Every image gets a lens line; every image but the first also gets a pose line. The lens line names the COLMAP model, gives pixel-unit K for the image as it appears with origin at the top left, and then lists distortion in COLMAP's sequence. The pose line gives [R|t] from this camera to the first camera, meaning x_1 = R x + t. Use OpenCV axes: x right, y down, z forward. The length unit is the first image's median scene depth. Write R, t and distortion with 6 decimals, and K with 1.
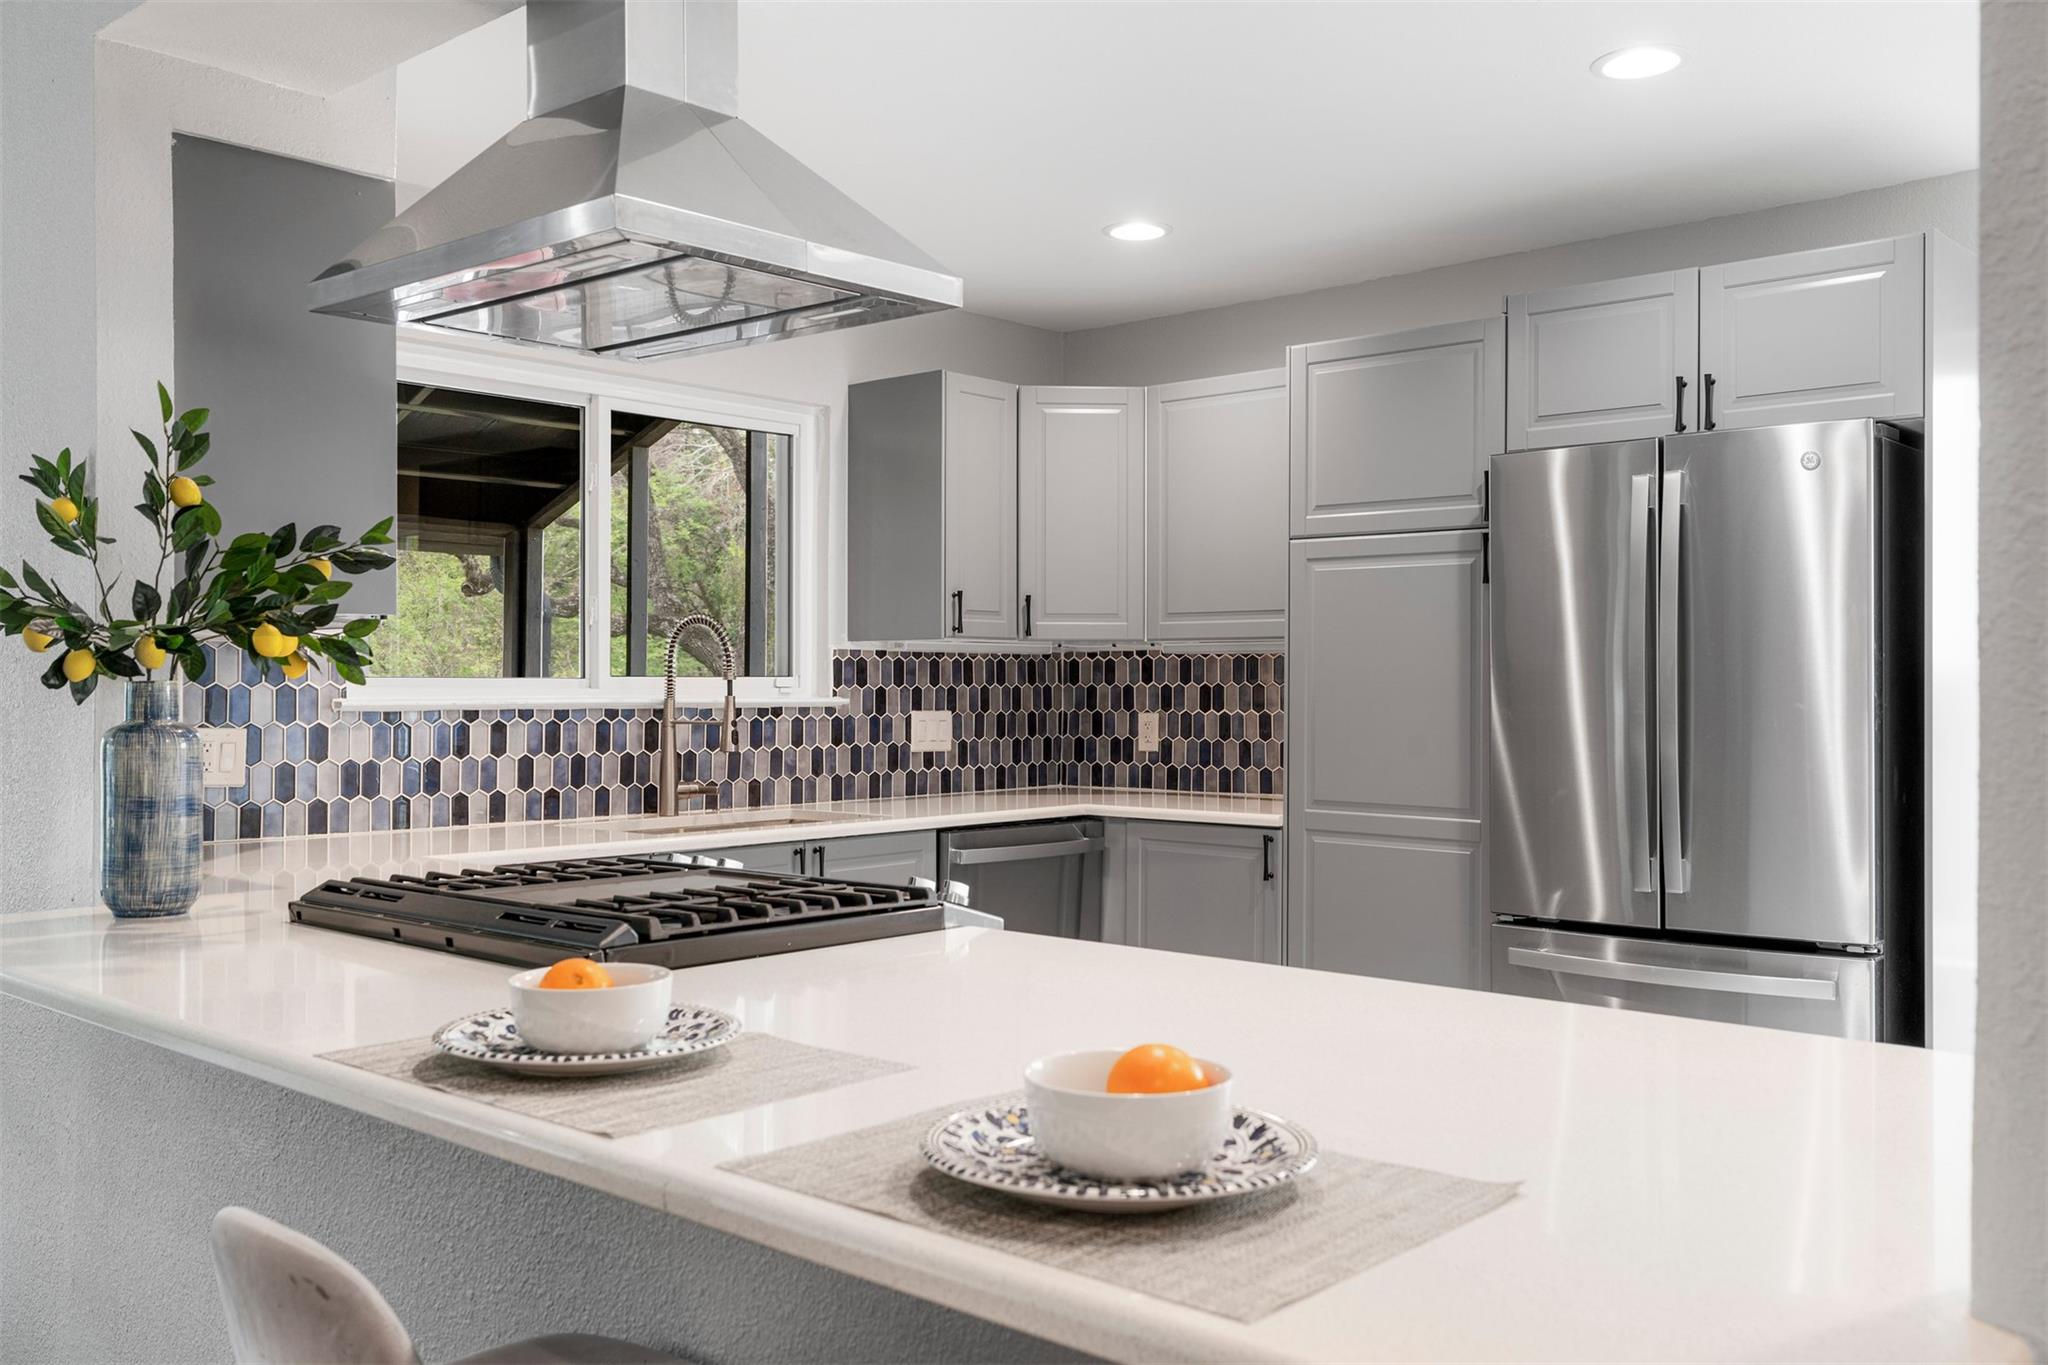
lens RADIAL K [[1755.8, 0, 1023.7], [0, 1755.8, 683.4], [0, 0, 1]] dist [0.011445, 0.003446]
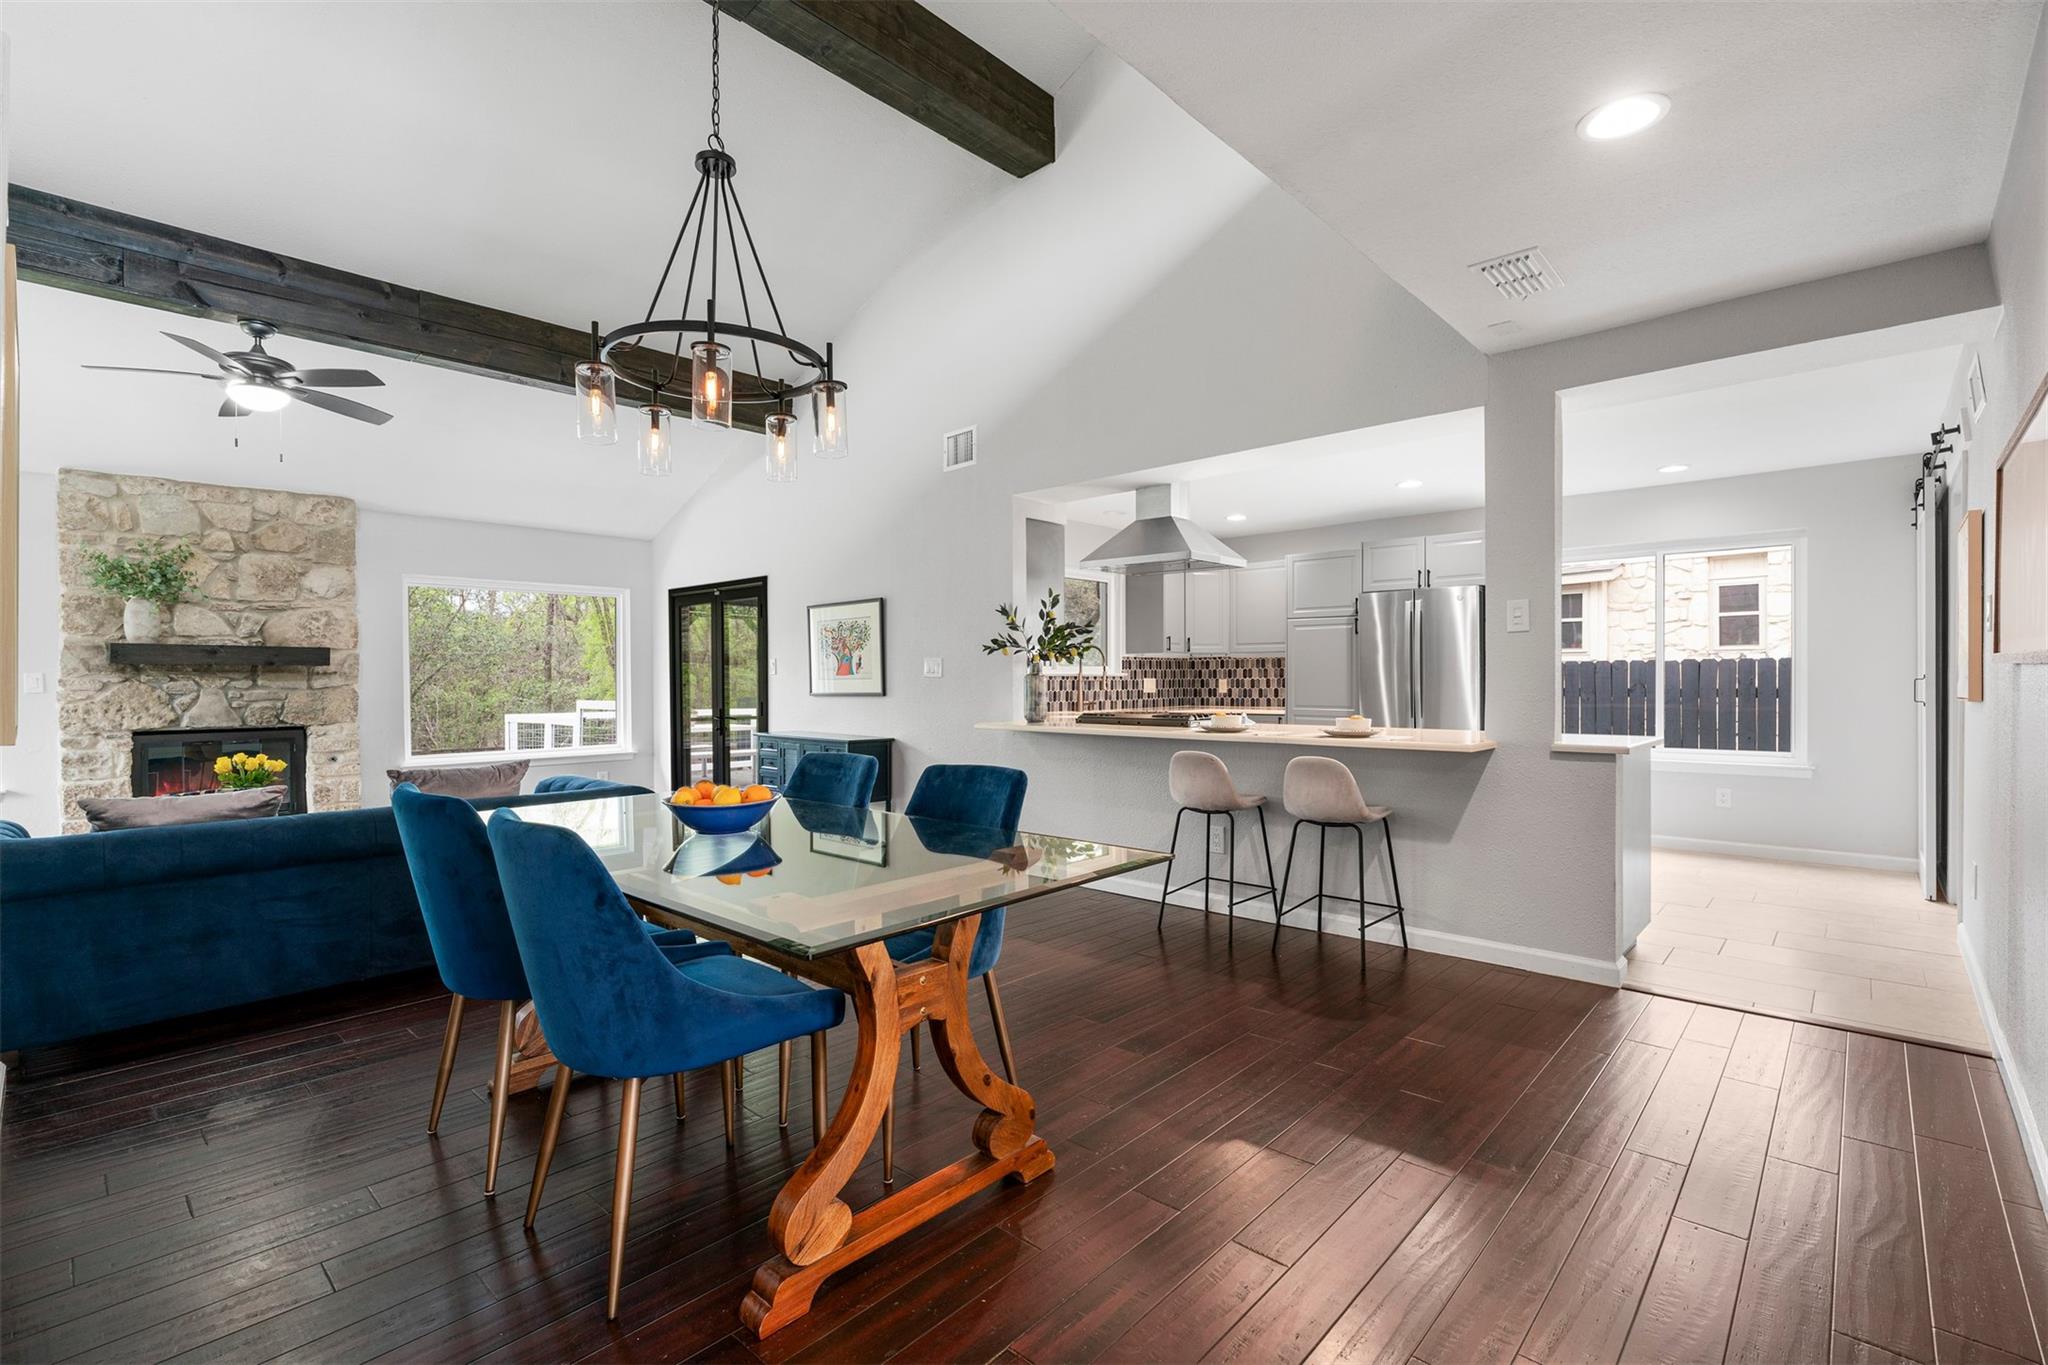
lens RADIAL K [[926.3, 0, 1028.4], [0, 926.3, 683.2], [0, 0, 1]] dist [-0.012853, 0.005279]
pose [[0.999920, -0.003970, -0.011979, -0.254467], [0.004016, 0.999985, 0.003800, 0.018889], [0.011964, -0.003848, 0.999921, -0.552824]]
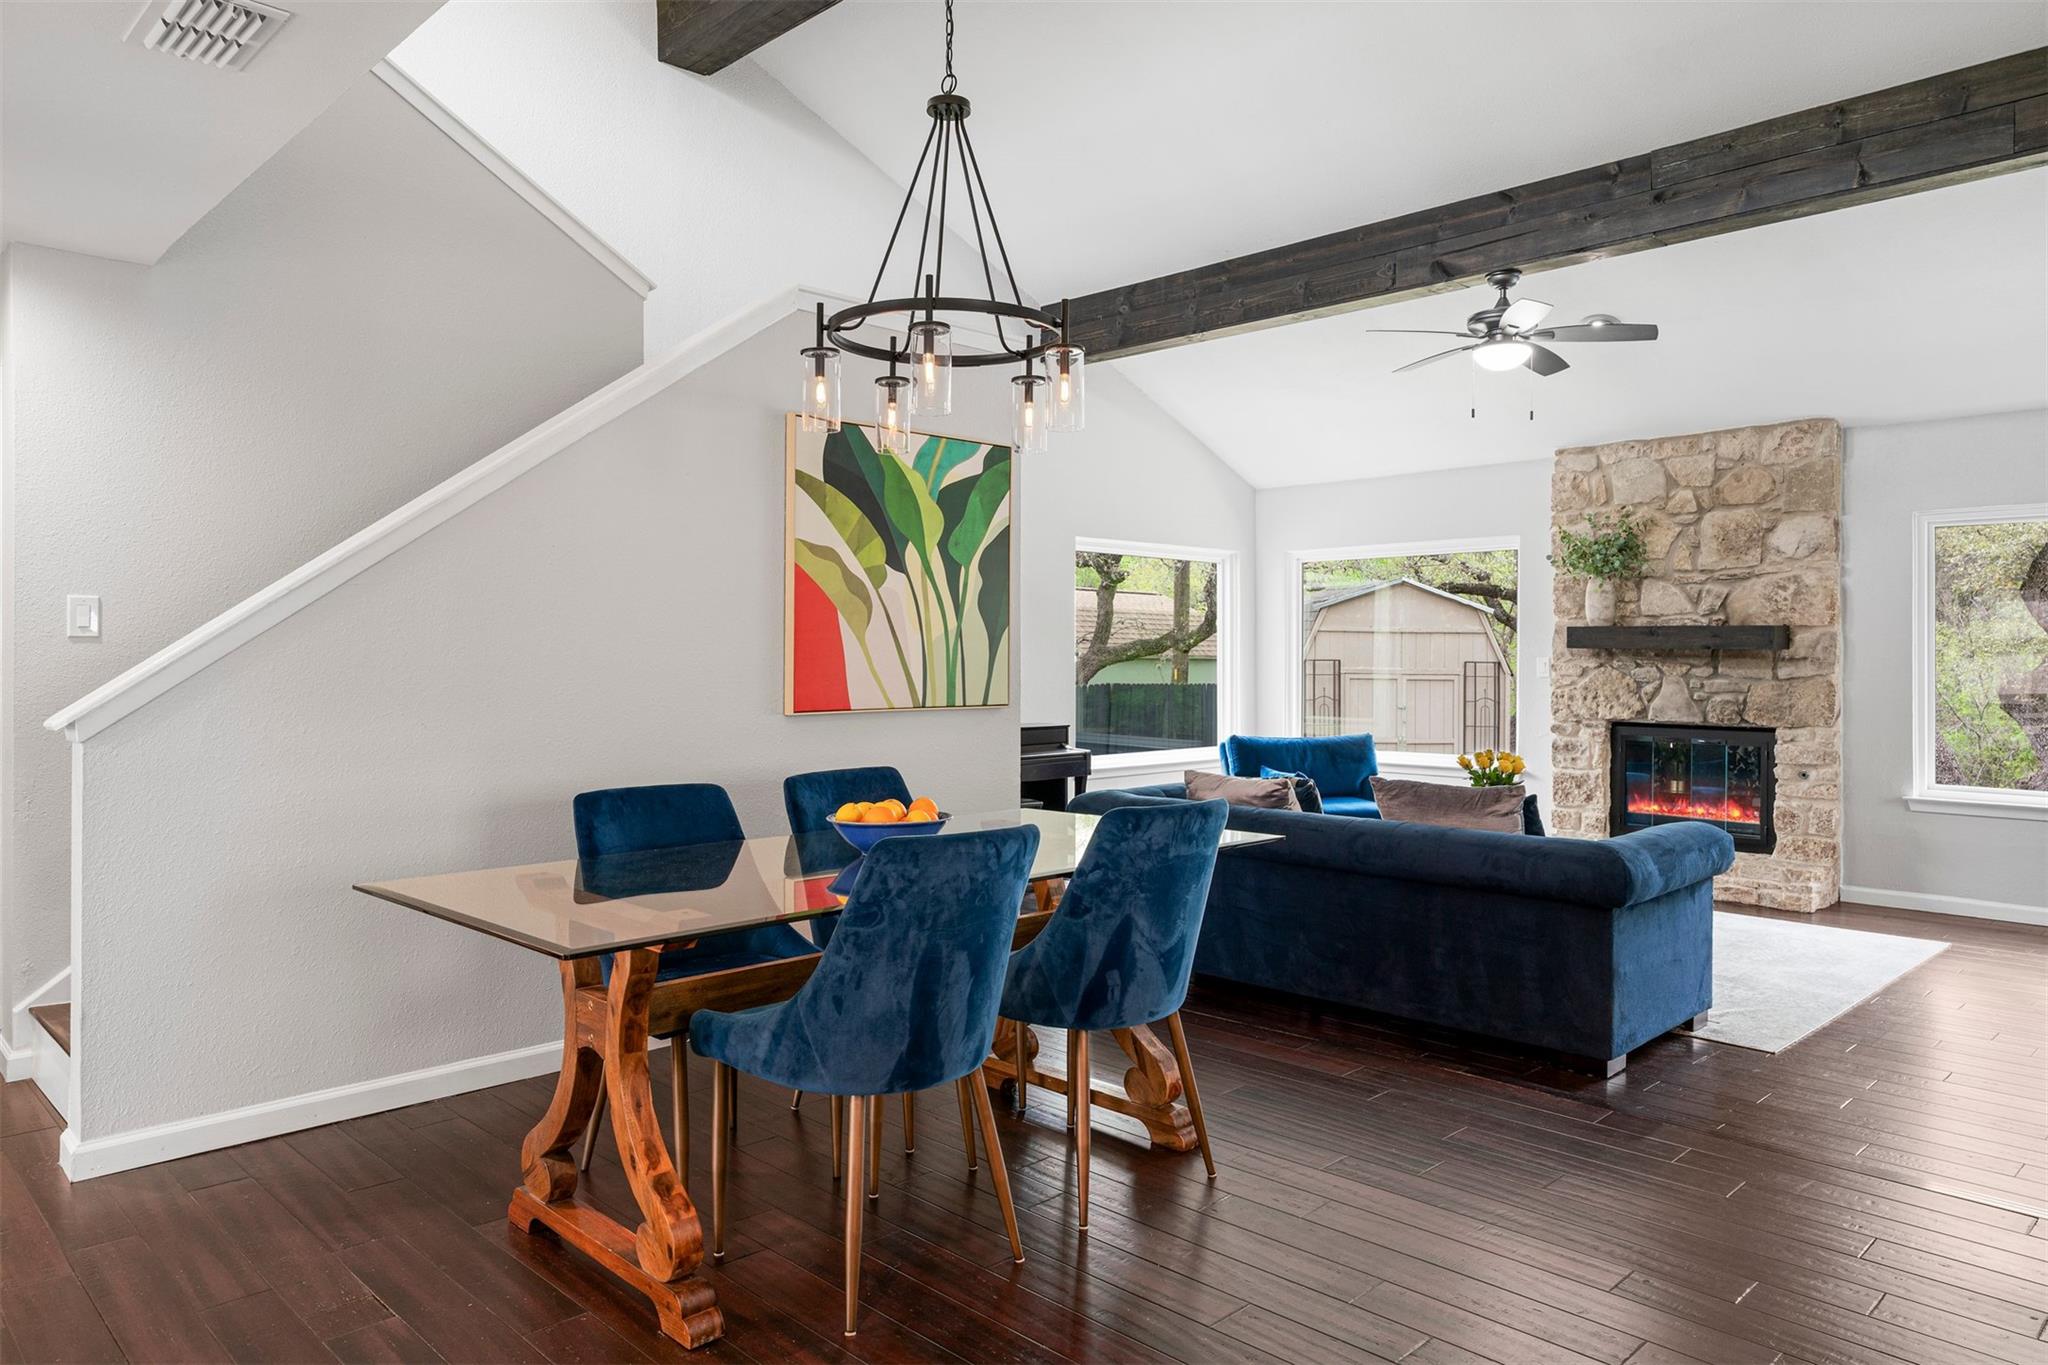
lens RADIAL K [[1345.1, 0, 1016.6], [0, 1345.1, 650.5], [0, 0, 1]] dist [-0.006247, 0.011710]
pose [[-0.067116, -0.000681, -0.997745, 0.218431], [-0.005486, 0.999985, -0.000313, 0.001145], [0.997730, 0.005452, -0.067119, 0.025521]]
